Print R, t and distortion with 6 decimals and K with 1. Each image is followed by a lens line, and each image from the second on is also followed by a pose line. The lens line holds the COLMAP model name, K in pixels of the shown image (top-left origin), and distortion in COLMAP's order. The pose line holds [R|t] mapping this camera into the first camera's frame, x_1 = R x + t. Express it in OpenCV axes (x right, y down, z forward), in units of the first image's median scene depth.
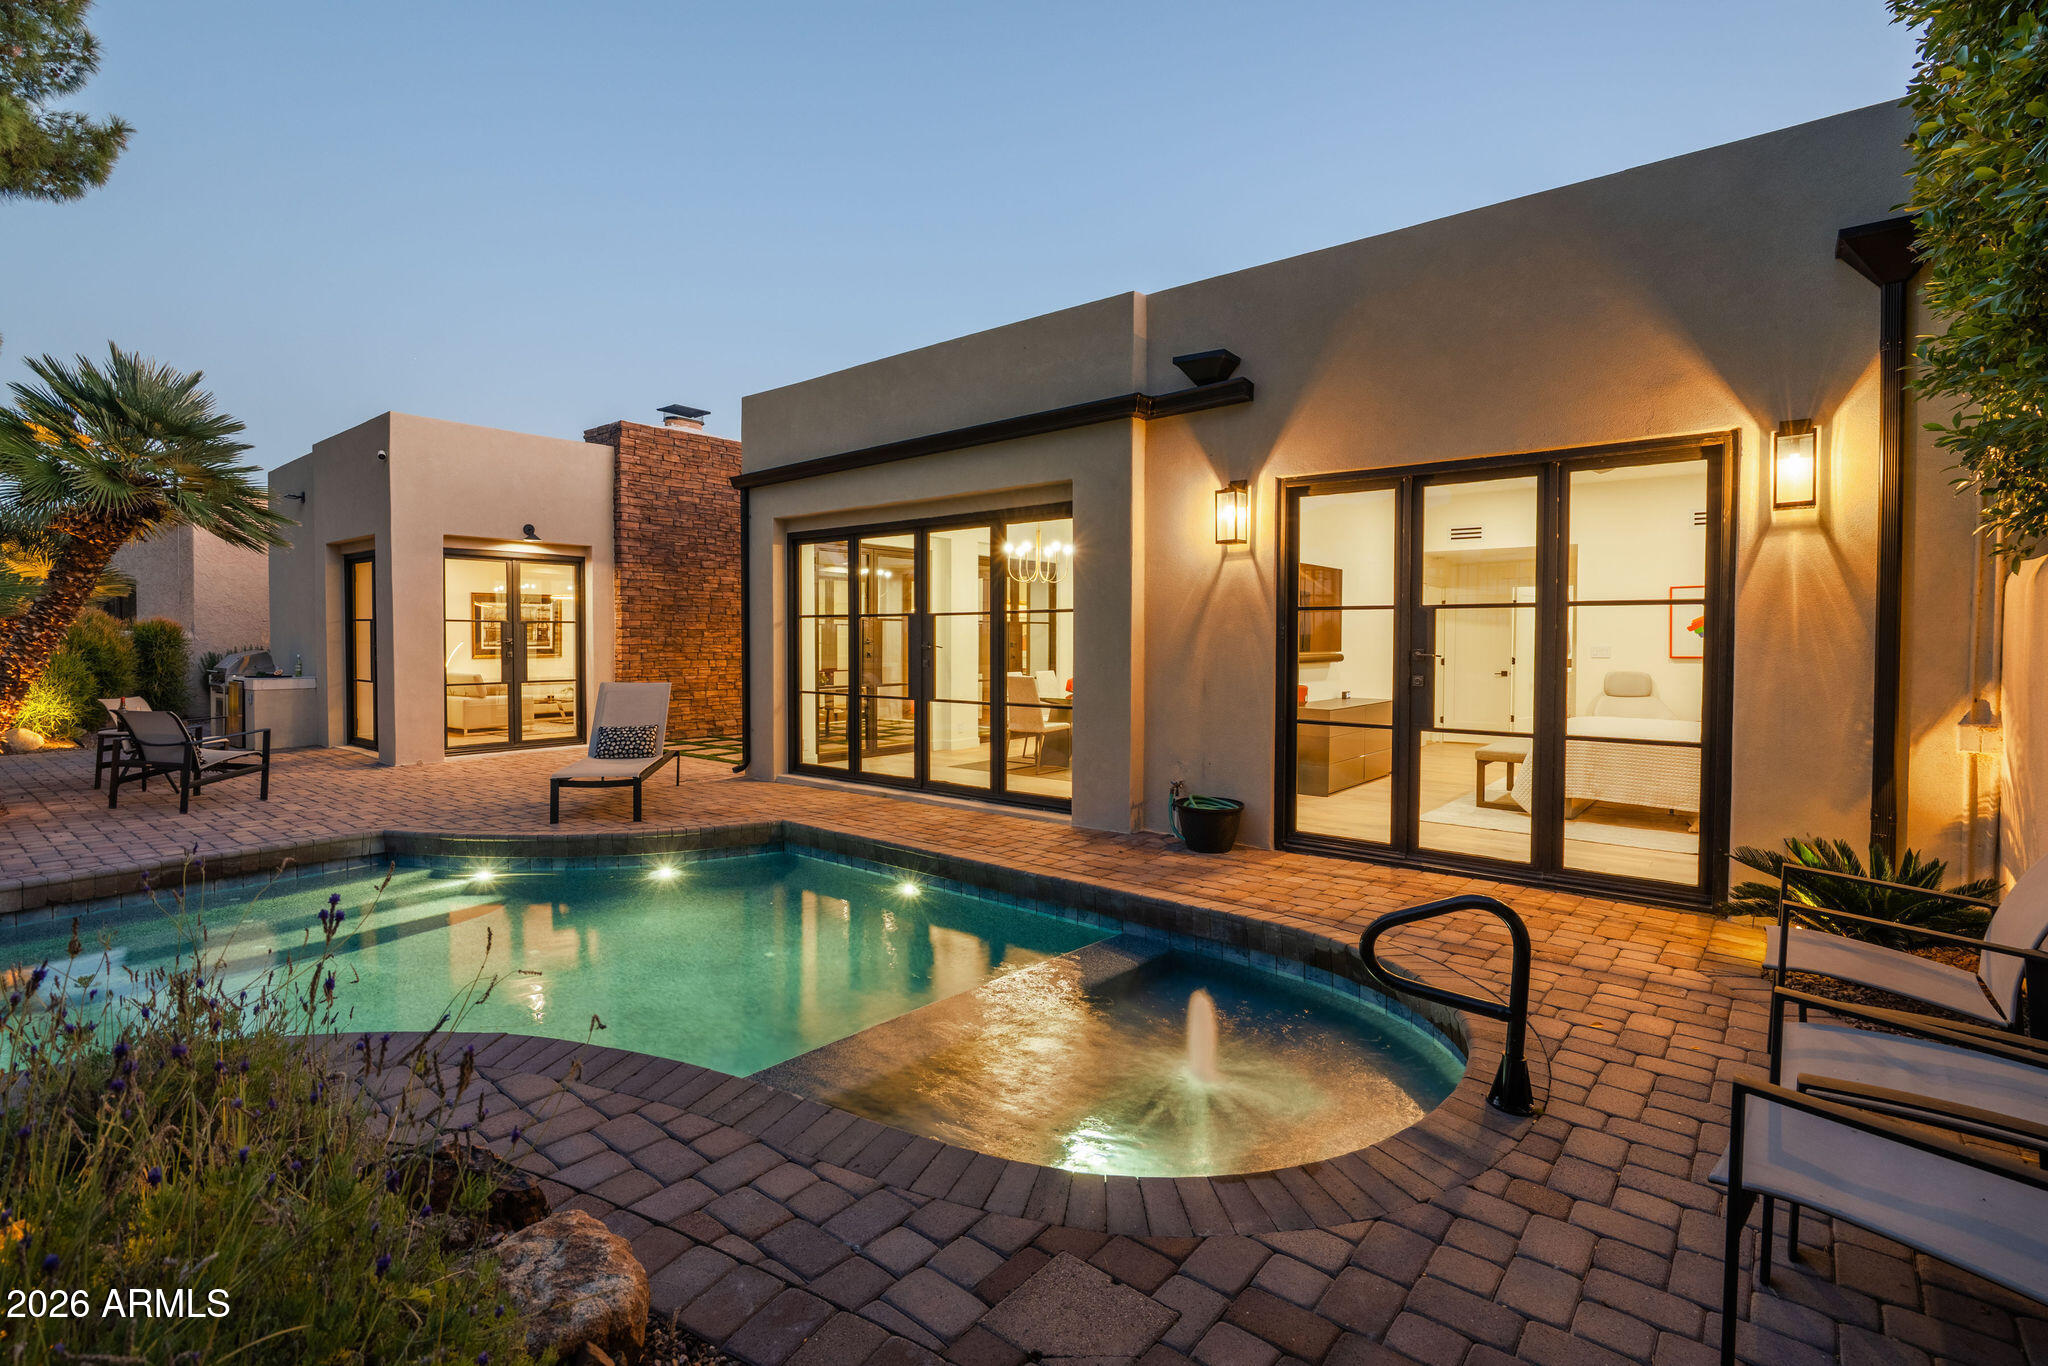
lens RADIAL K [[958.2, 0, 989.9], [0, 958.2, 656.1], [0, 0, 1]] dist [-0.000137, 0.000103]
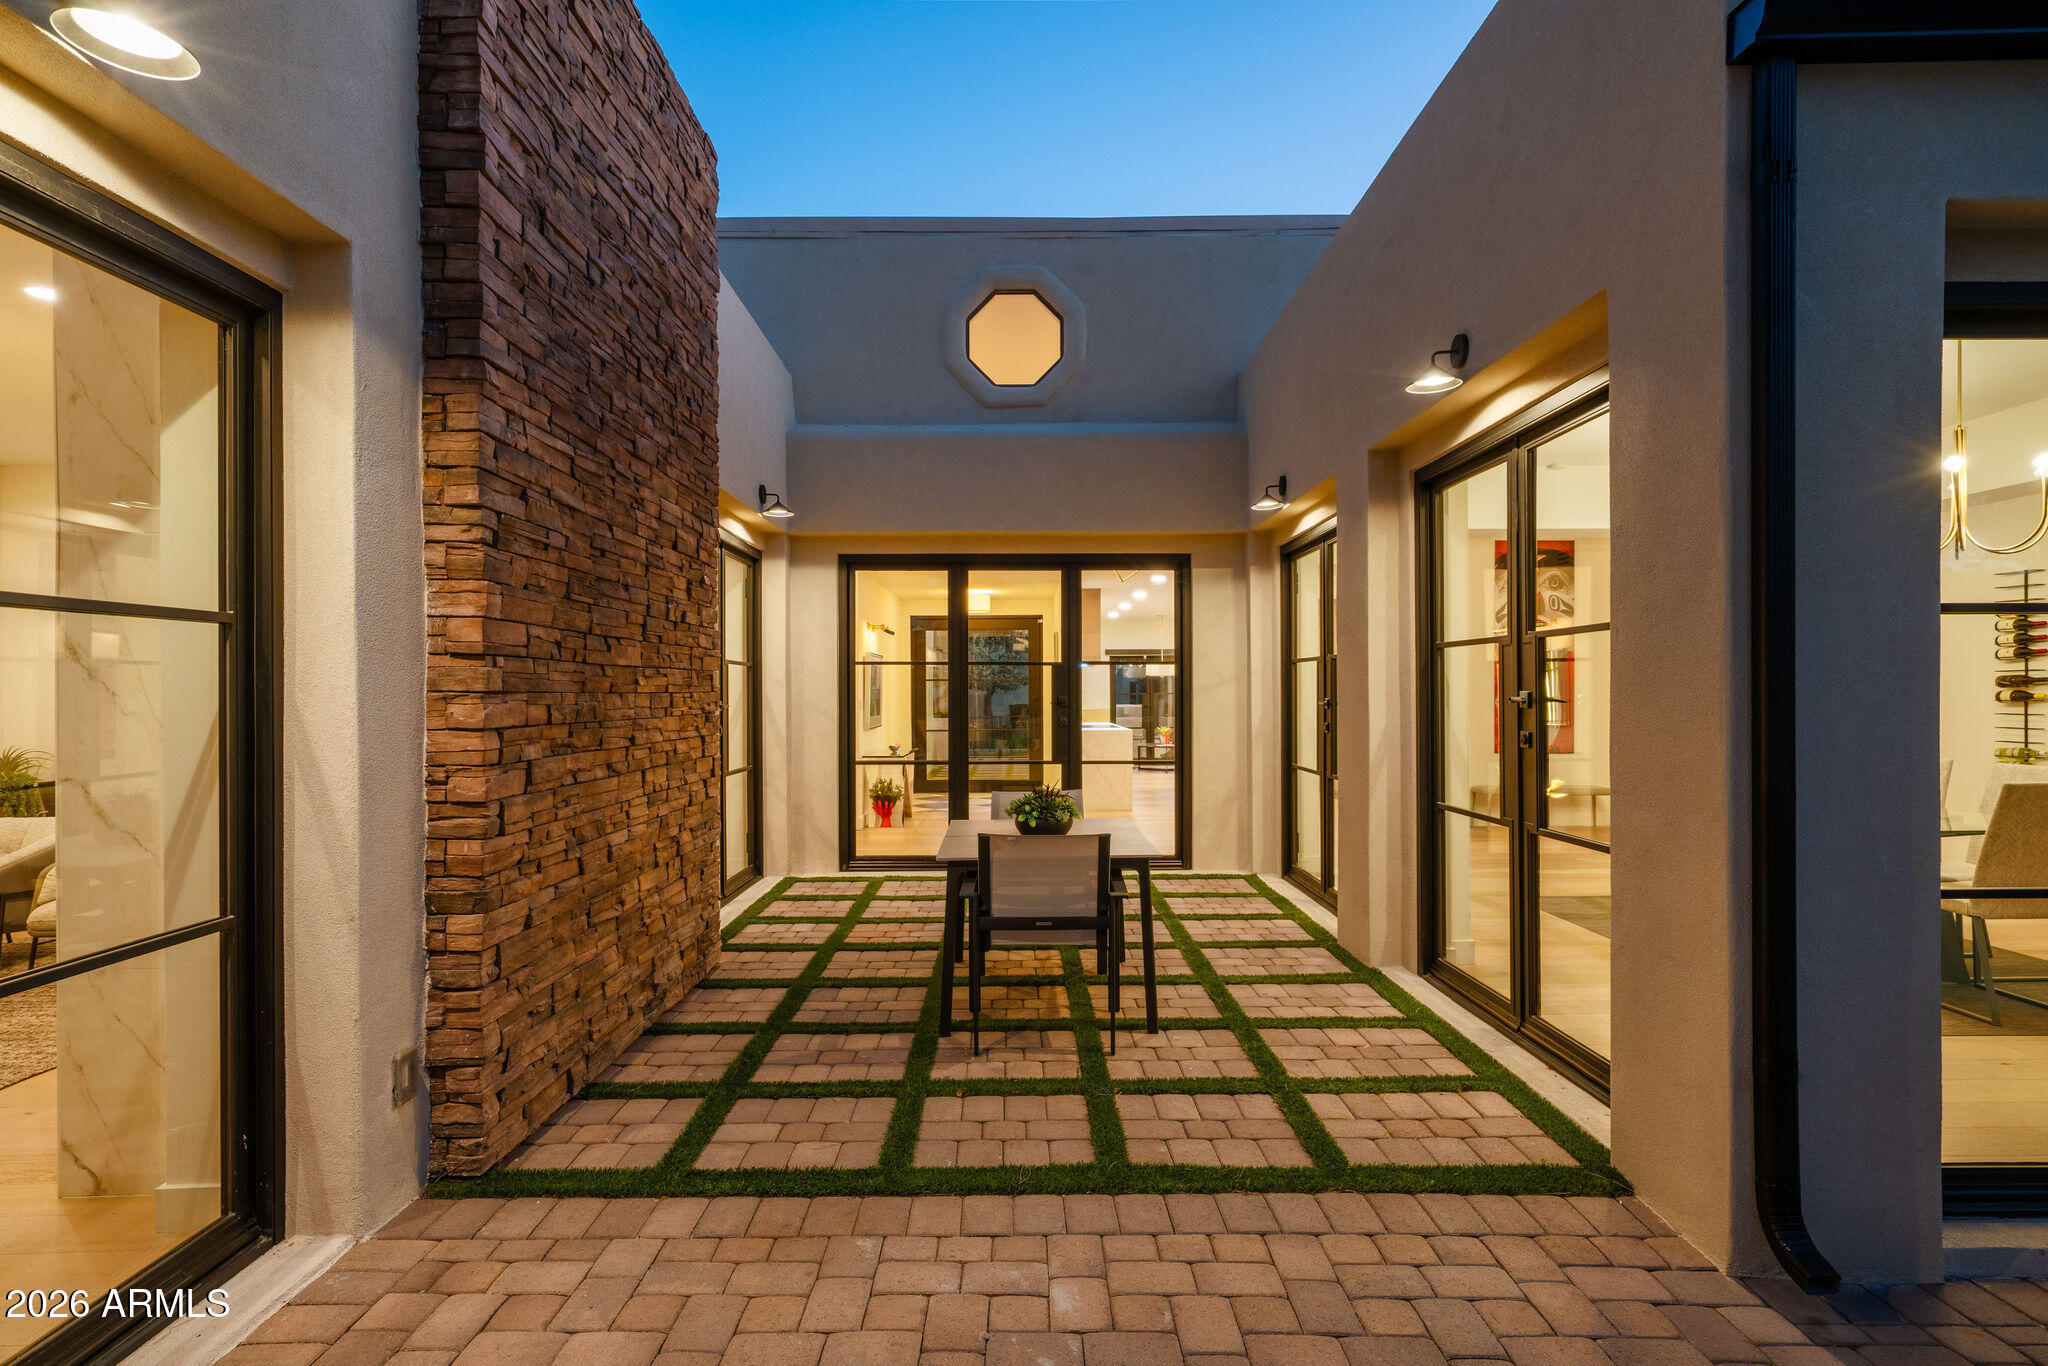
lens RADIAL K [[1036.2, 0, 1024.0], [0, 1036.2, 683.0], [0, 0, 1]] dist [0.005283, 0.000385]
pose [[0.757042, -0.000296, 0.653366, -0.852874], [0.019179, 0.999579, -0.021769, -0.028491], [-0.653085, 0.029011, 0.756729, 1.407306]]
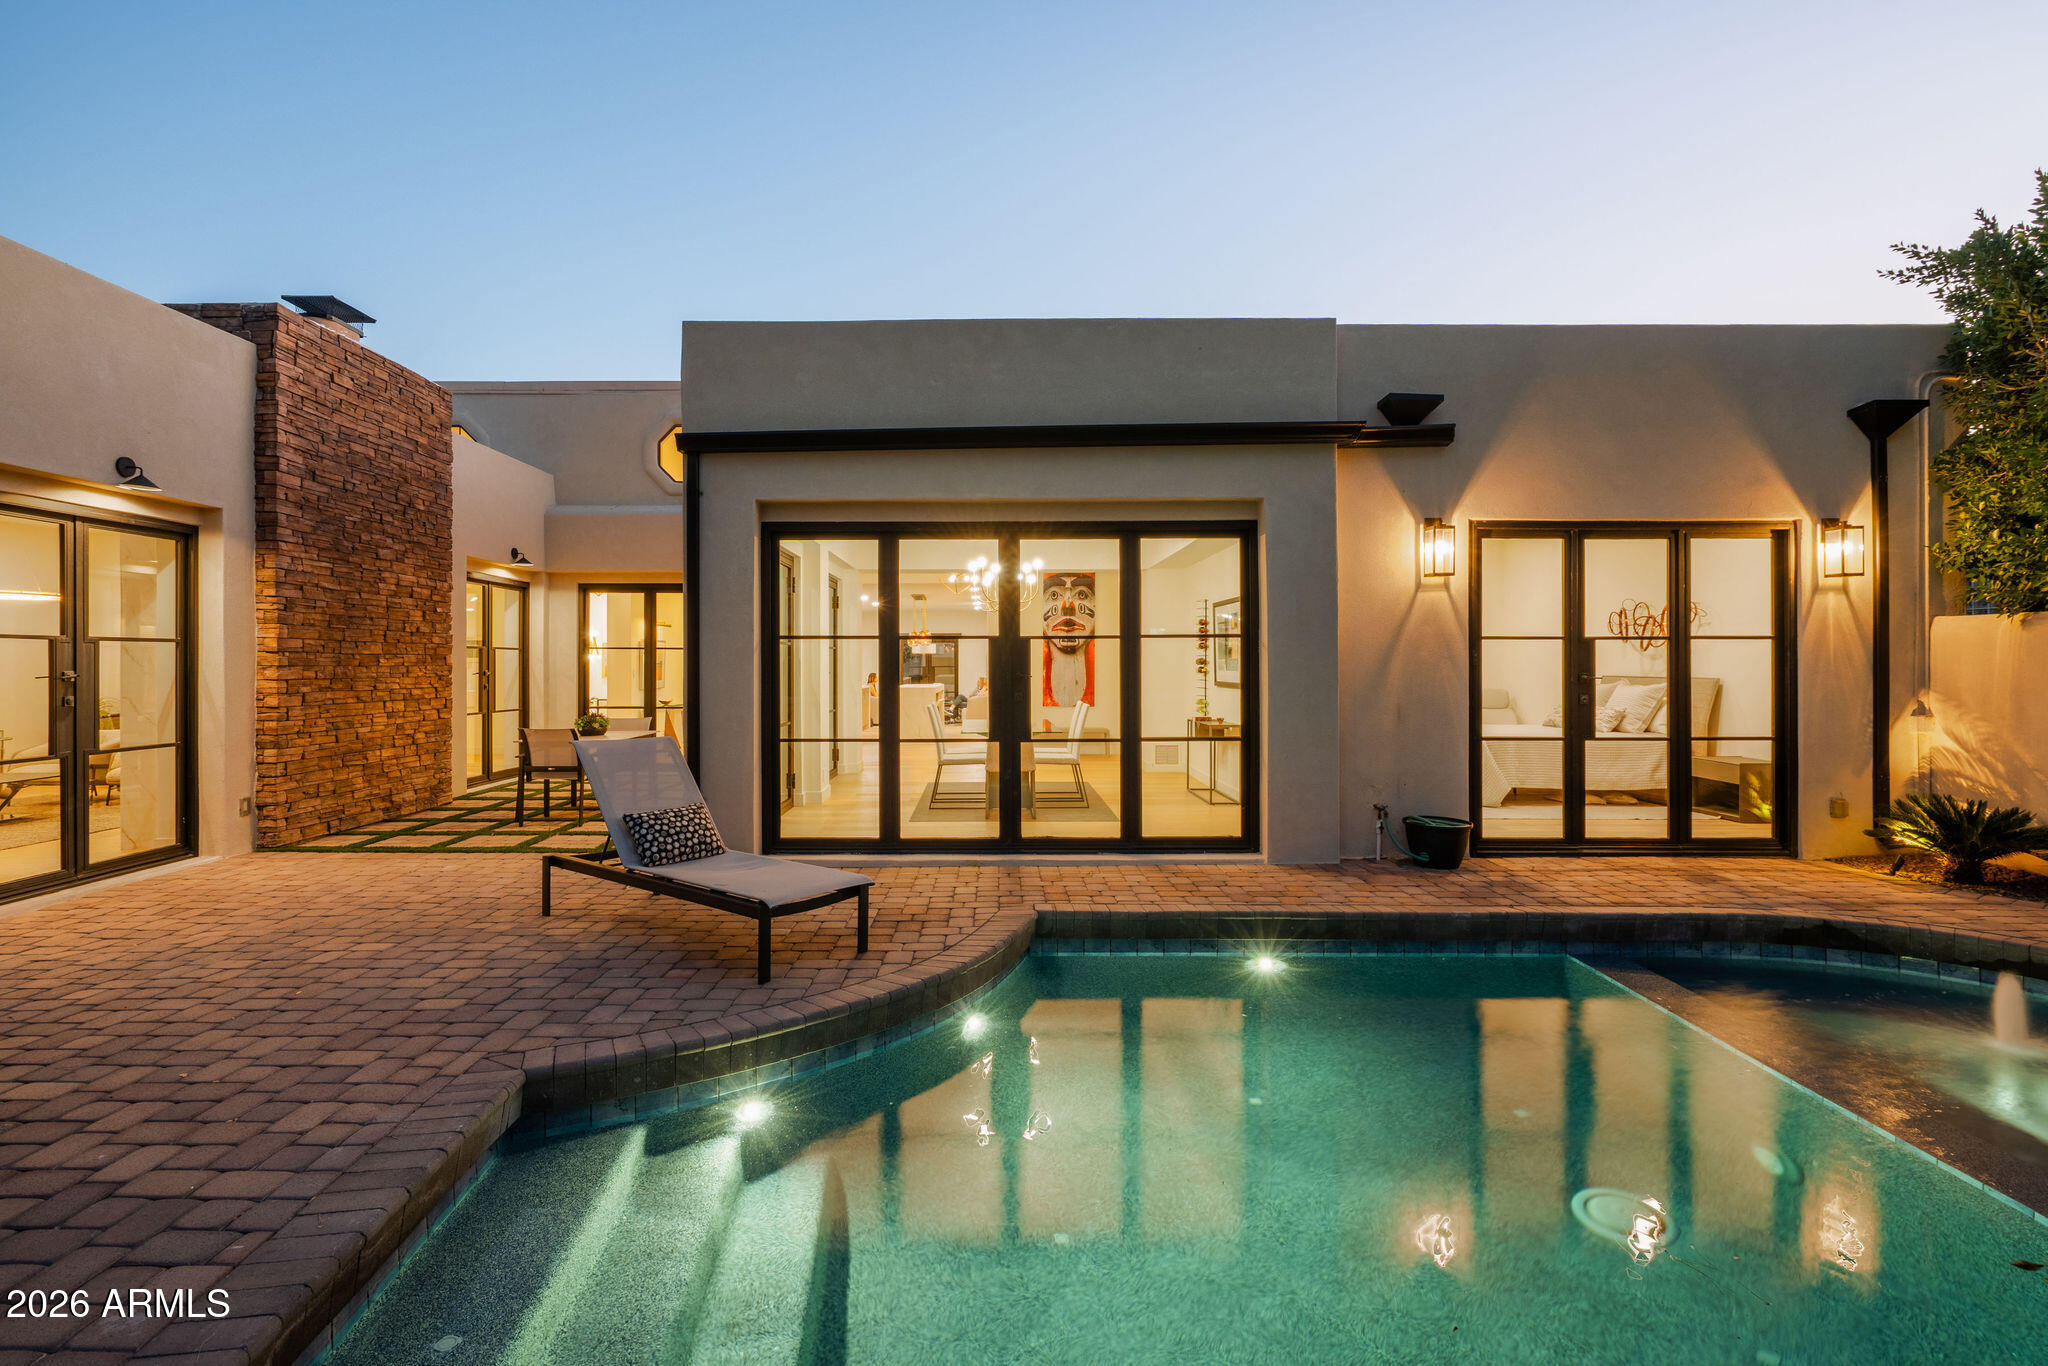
lens RADIAL K [[958.2, 0, 989.9], [0, 958.2, 656.1], [0, 0, 1]] dist [-0.000137, 0.000103]
pose [[0.766128, 0.001705, 0.642686, -0.816654], [0.015677, 0.999649, -0.021341, -0.013205], [-0.642497, 0.026425, 0.765833, 0.502880]]
